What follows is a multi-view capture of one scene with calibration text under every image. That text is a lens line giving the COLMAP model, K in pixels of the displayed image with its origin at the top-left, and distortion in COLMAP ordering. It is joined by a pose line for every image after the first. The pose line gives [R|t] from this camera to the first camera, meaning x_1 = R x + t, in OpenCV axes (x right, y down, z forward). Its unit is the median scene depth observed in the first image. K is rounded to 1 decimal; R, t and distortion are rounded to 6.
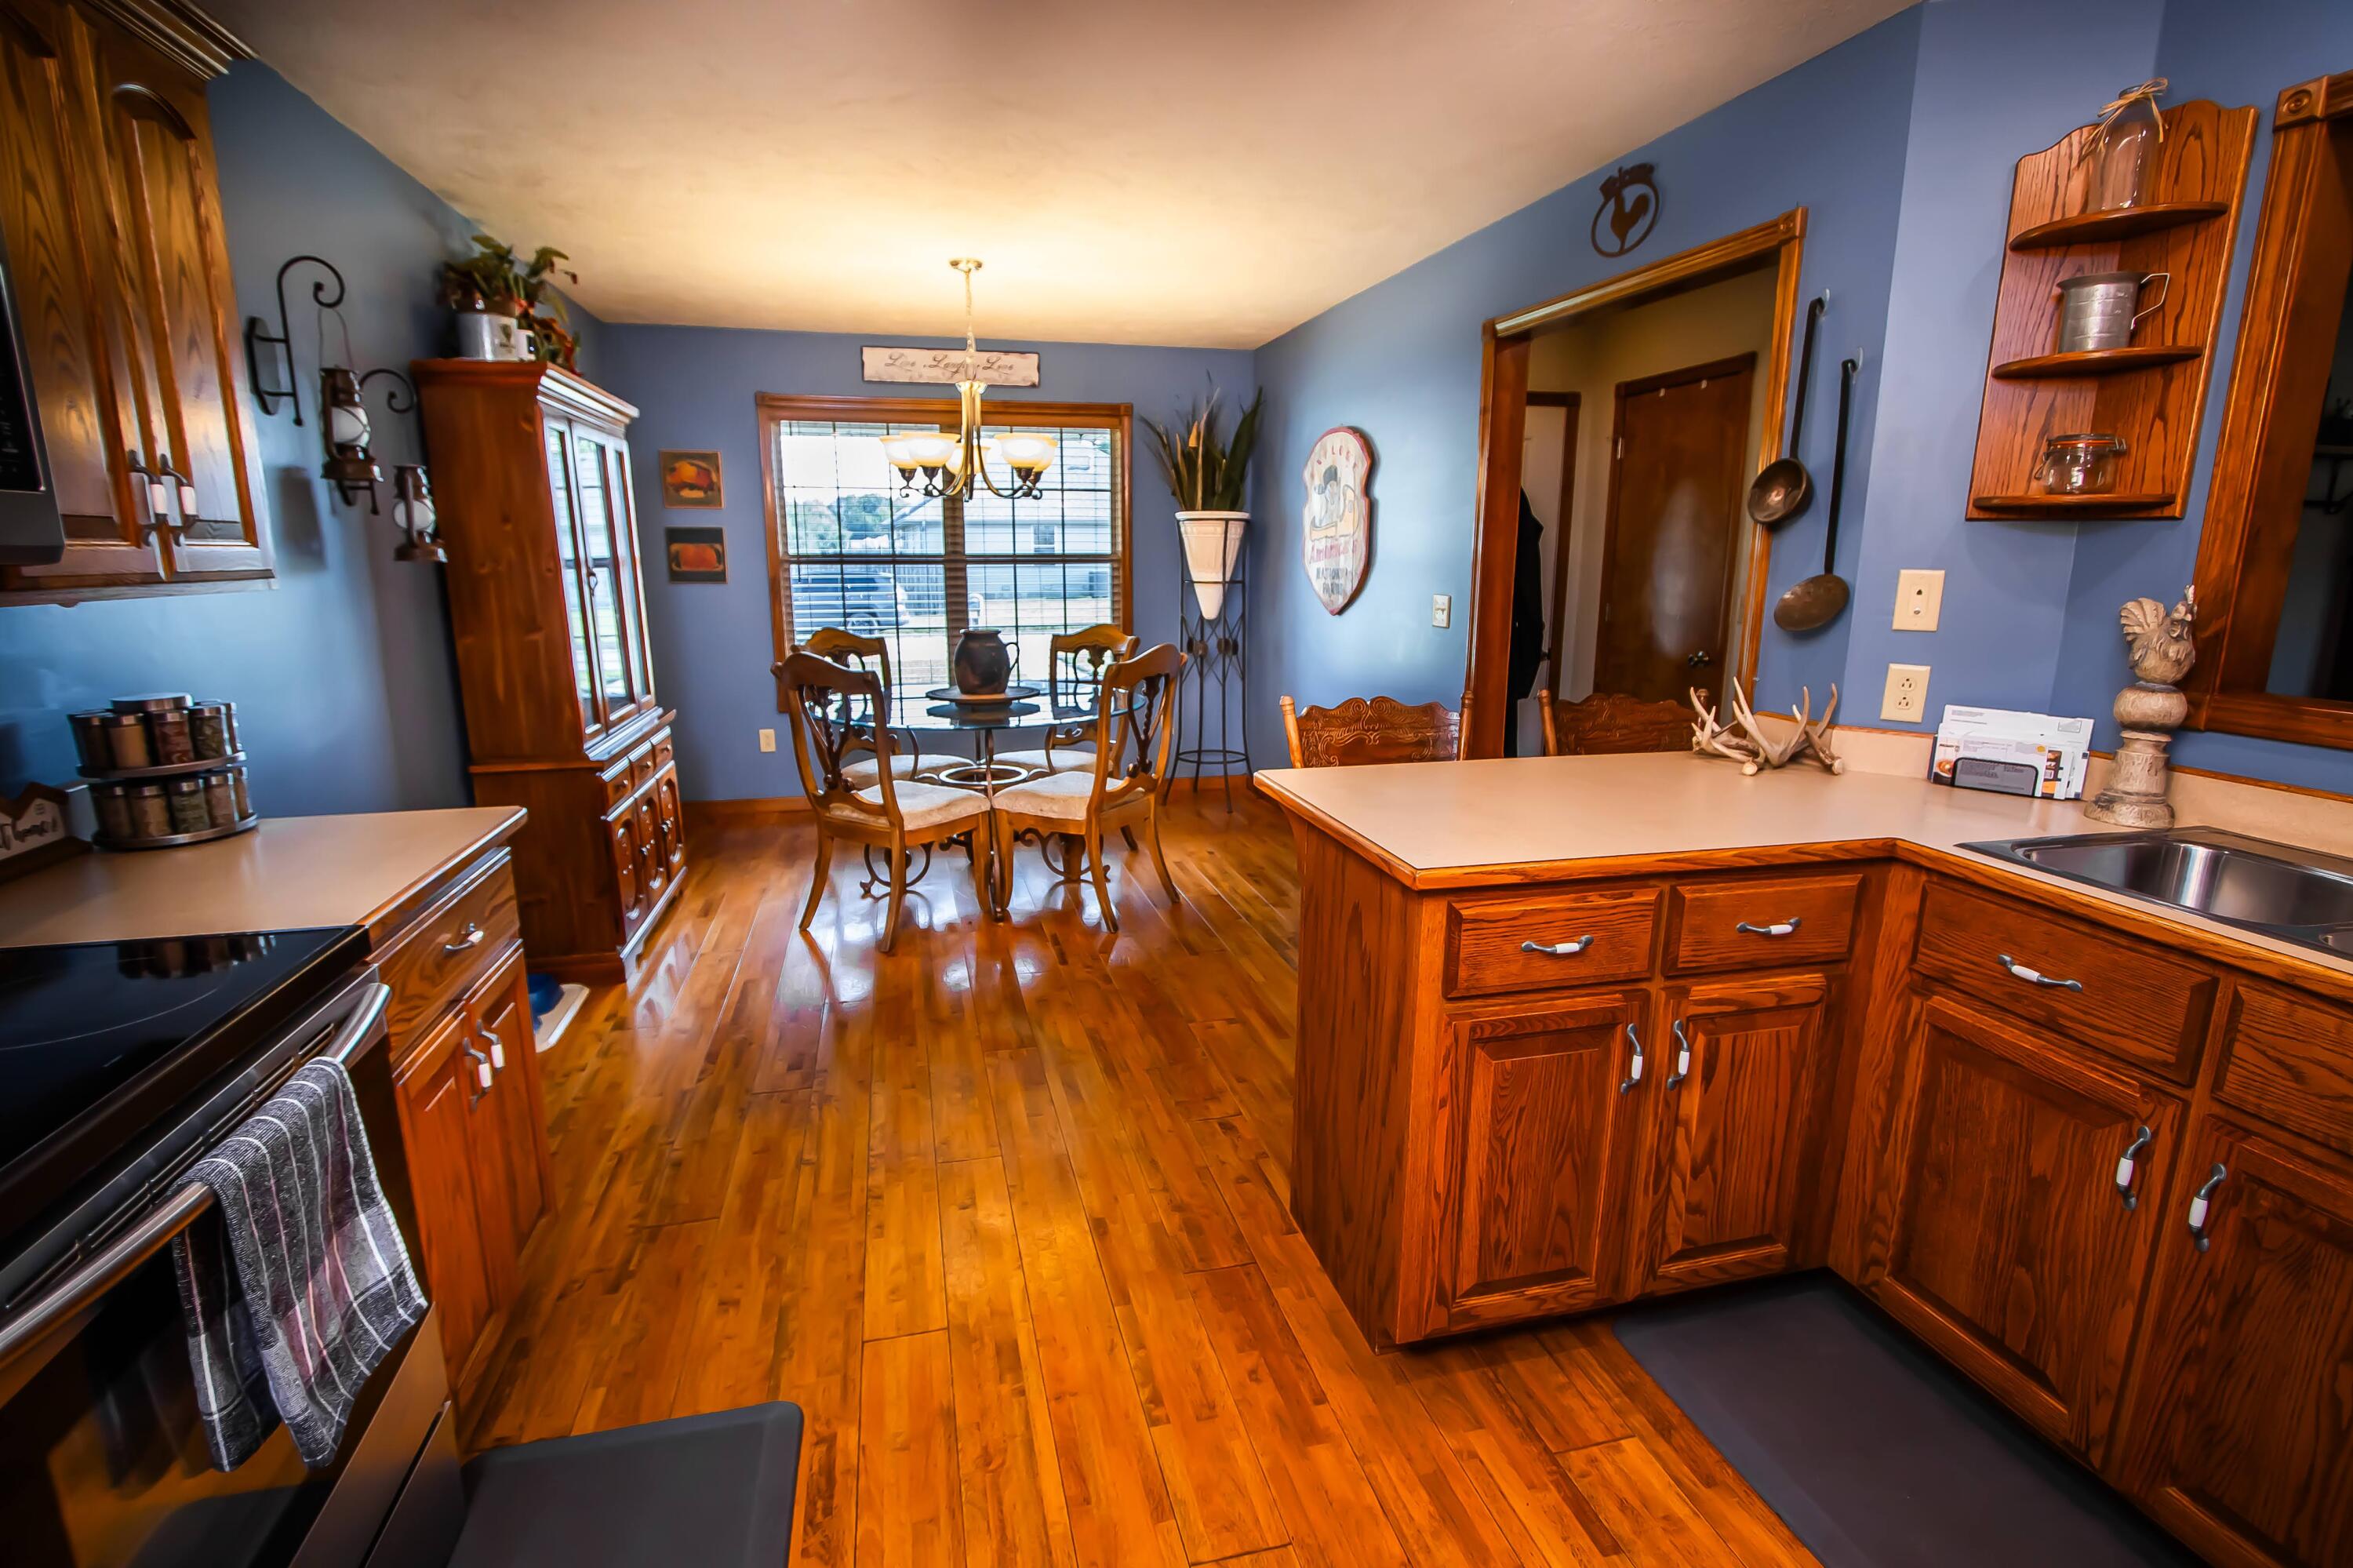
lens RADIAL K [[1082.9, 0, 1176.5], [0, 1082.9, 784.0], [0, 0, 1]] dist [-0.016571, 0.001837]
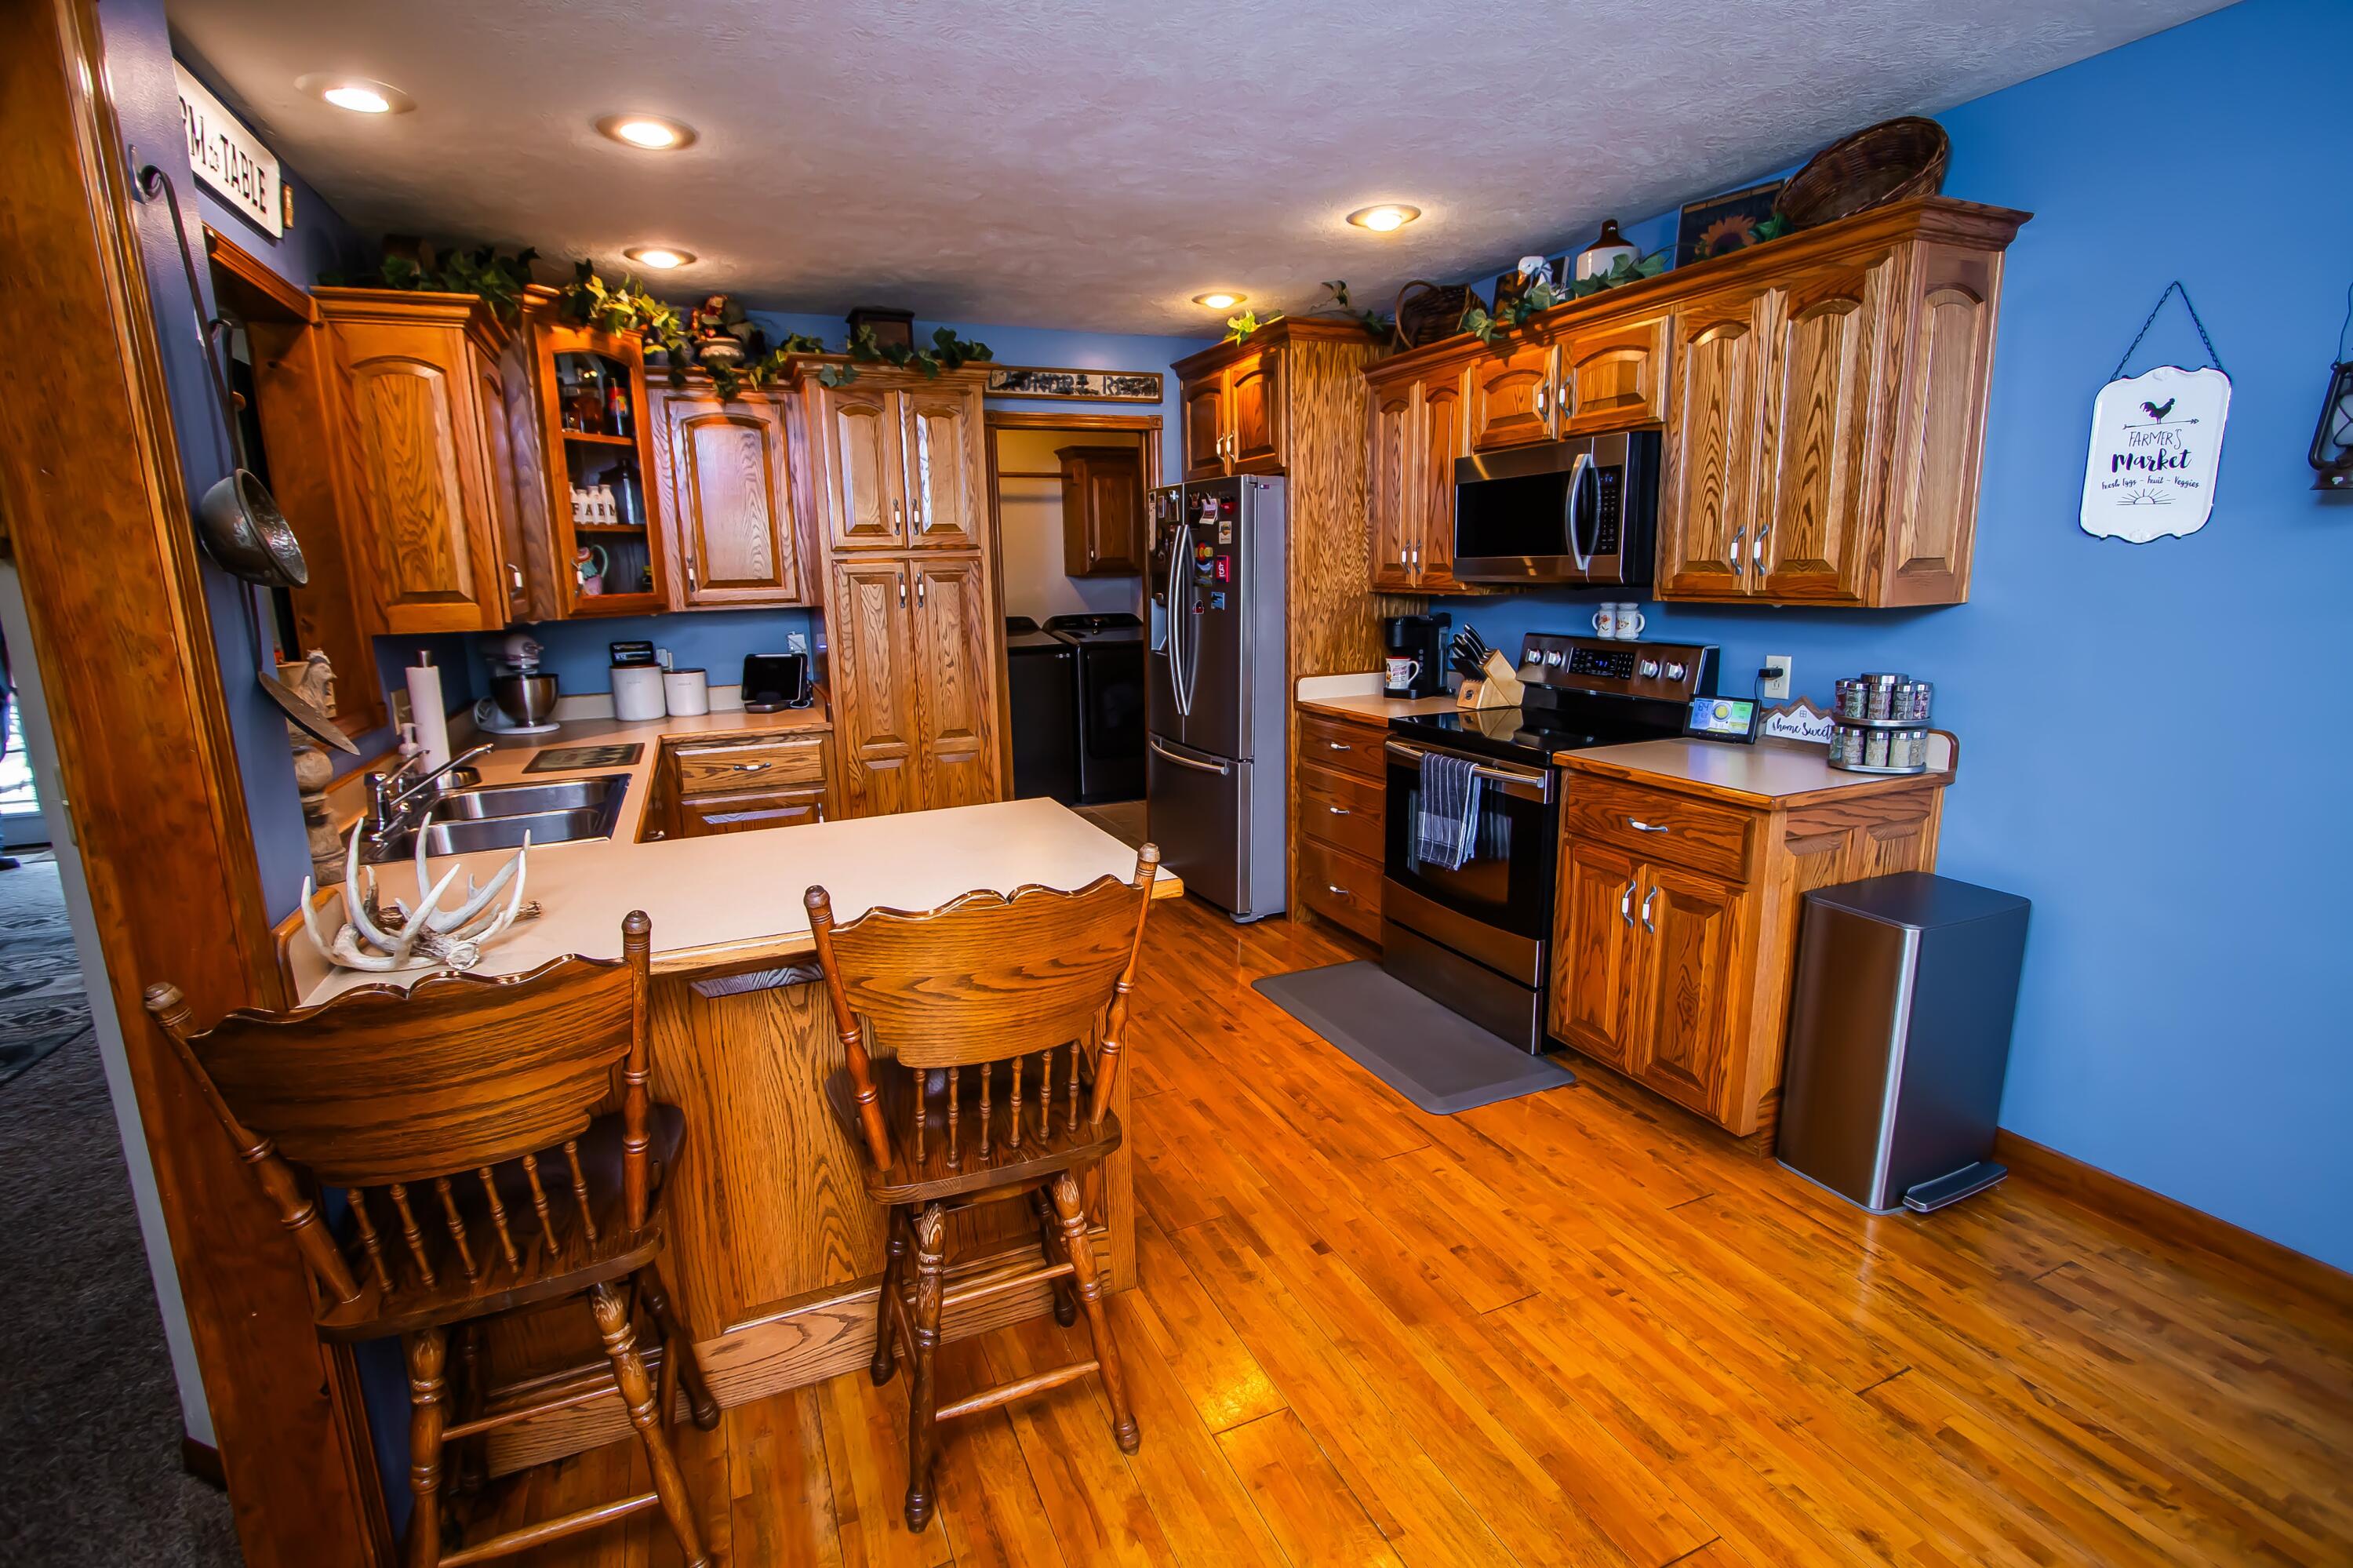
lens RADIAL K [[1082.9, 0, 1176.5], [0, 1082.9, 784.0], [0, 0, 1]] dist [-0.016571, 0.001837]
pose [[-0.986362, 0.049515, -0.156969, 0.266536], [-0.017186, 0.917481, 0.397408, -0.530836], [0.163693, 0.394686, -0.904117, 2.284905]]
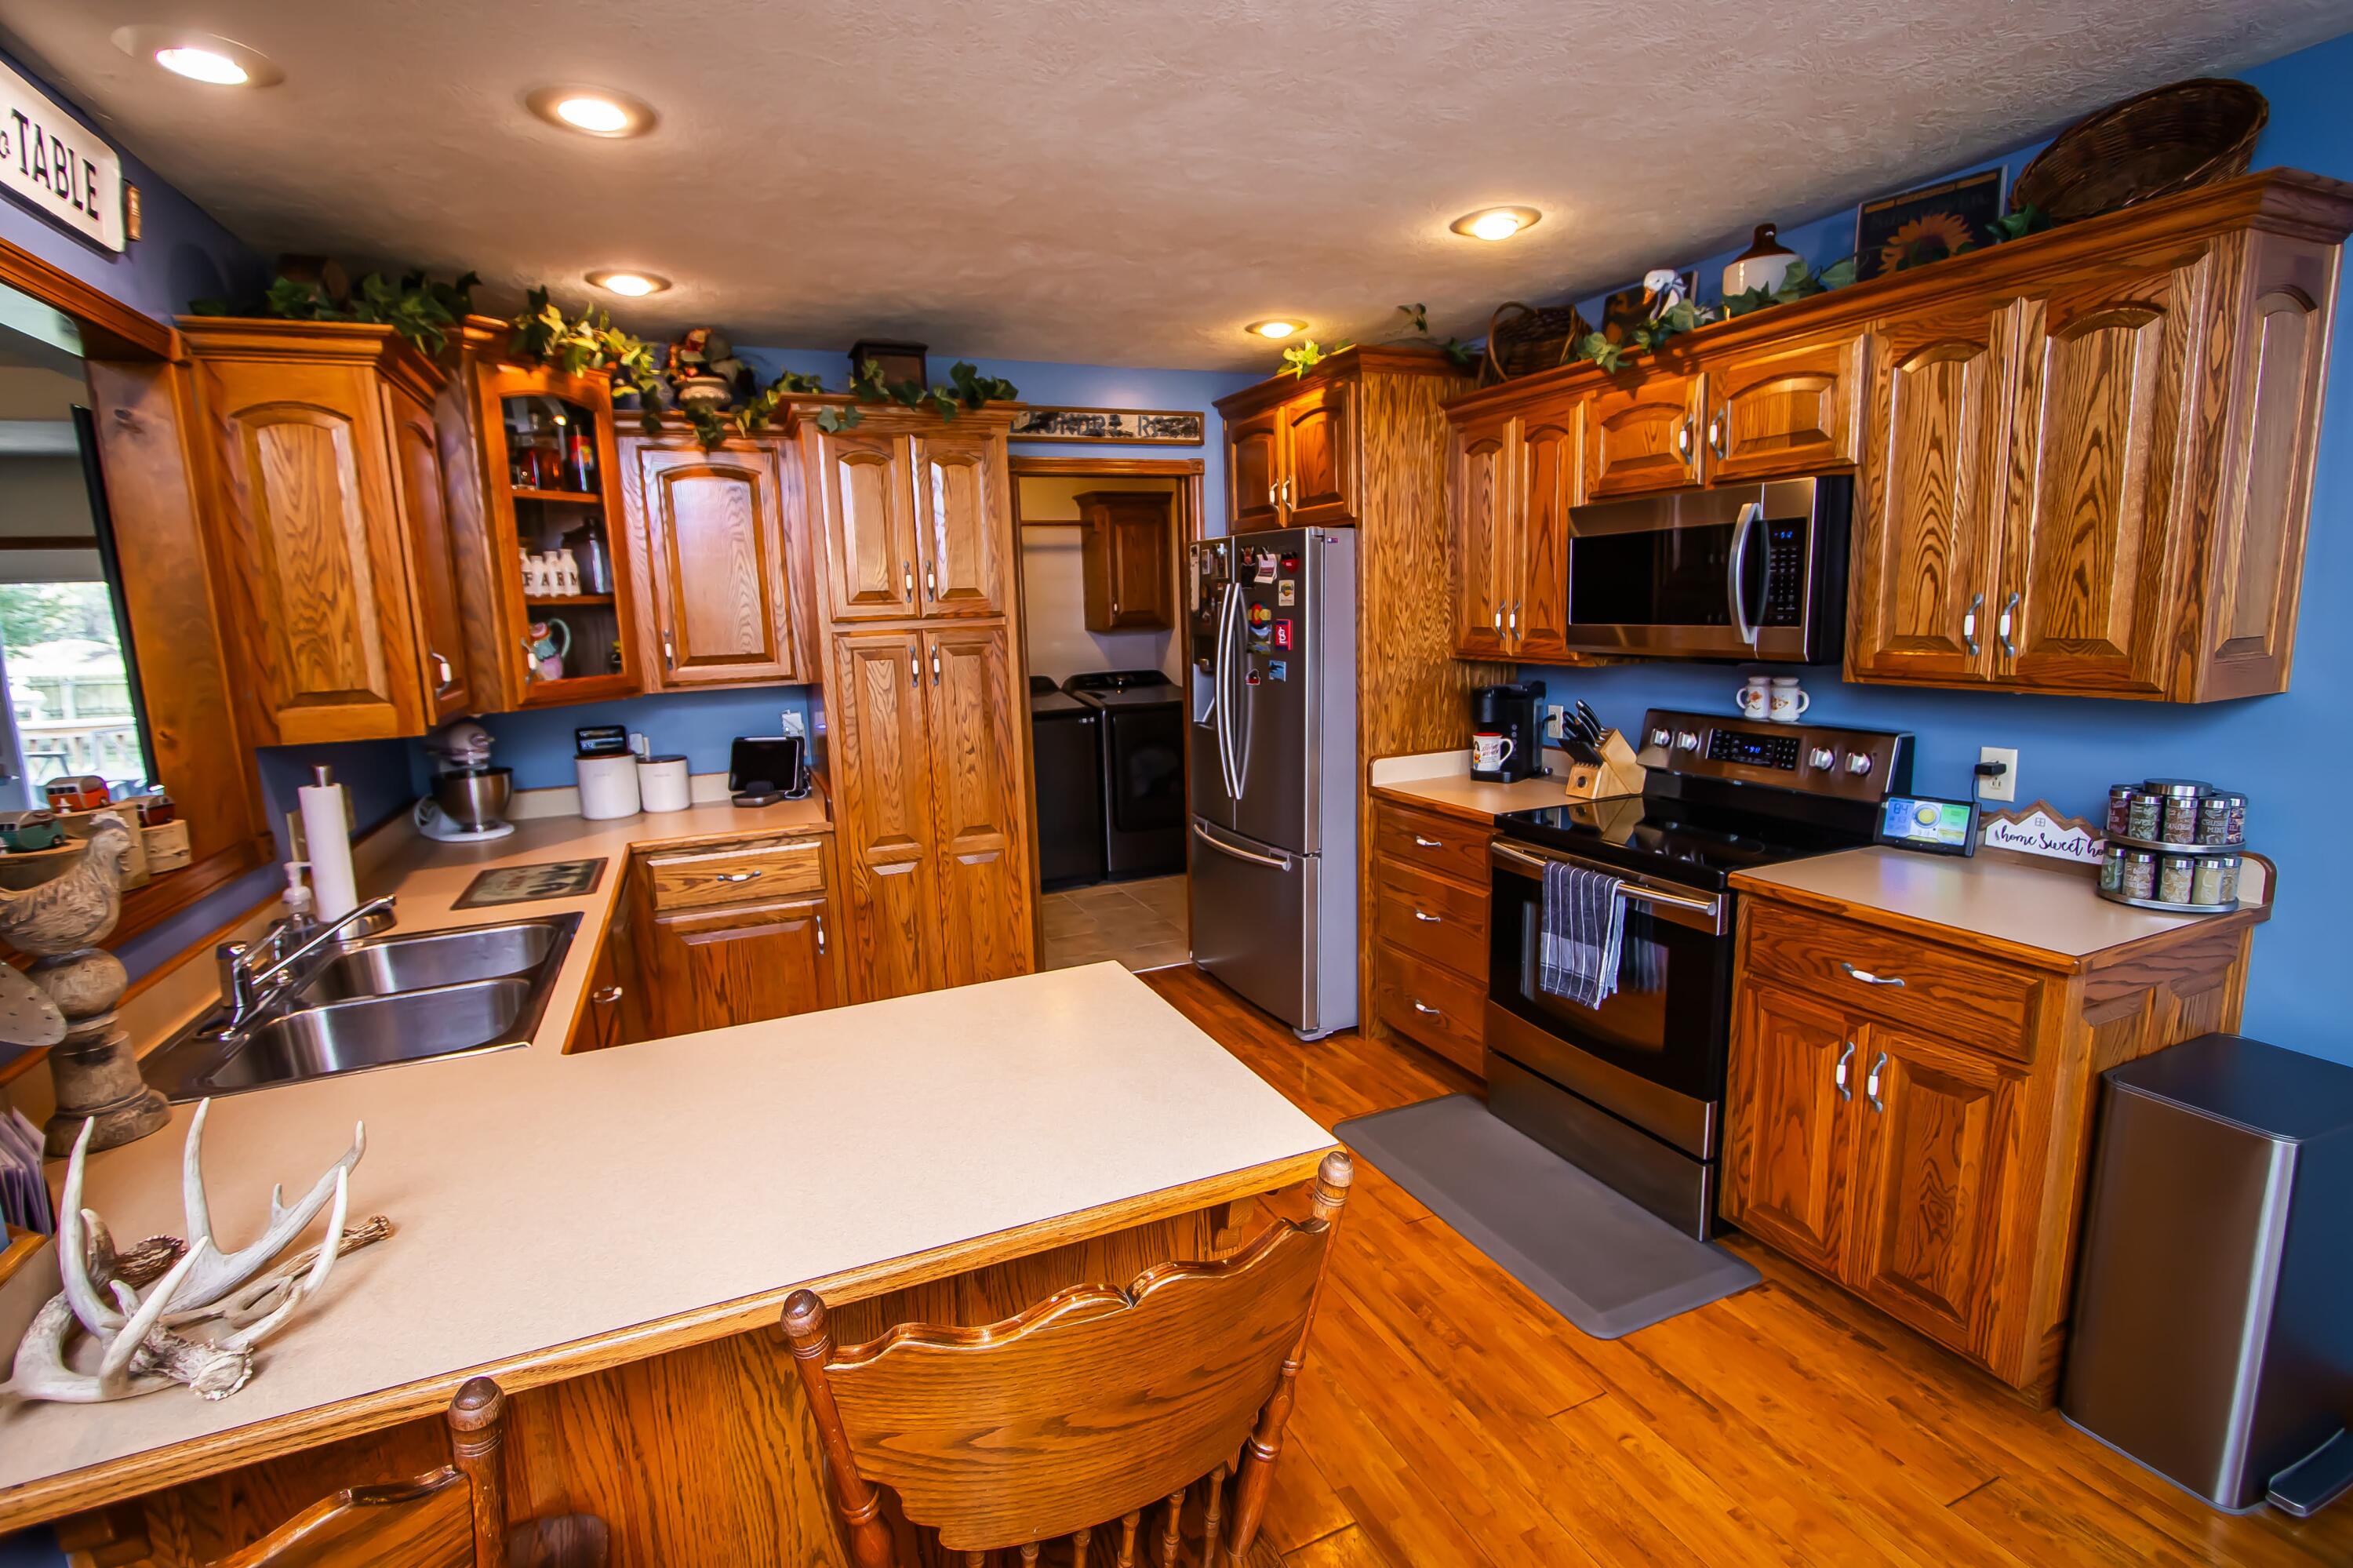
lens RADIAL K [[1082.9, 0, 1176.5], [0, 1082.9, 784.0], [0, 0, 1]] dist [-0.016571, 0.001837]
pose [[-0.986053, 0.055582, -0.156874, 0.311049], [-0.006053, 0.929983, 0.367554, -0.512354], [0.166319, 0.363377, -0.916676, 1.910872]]
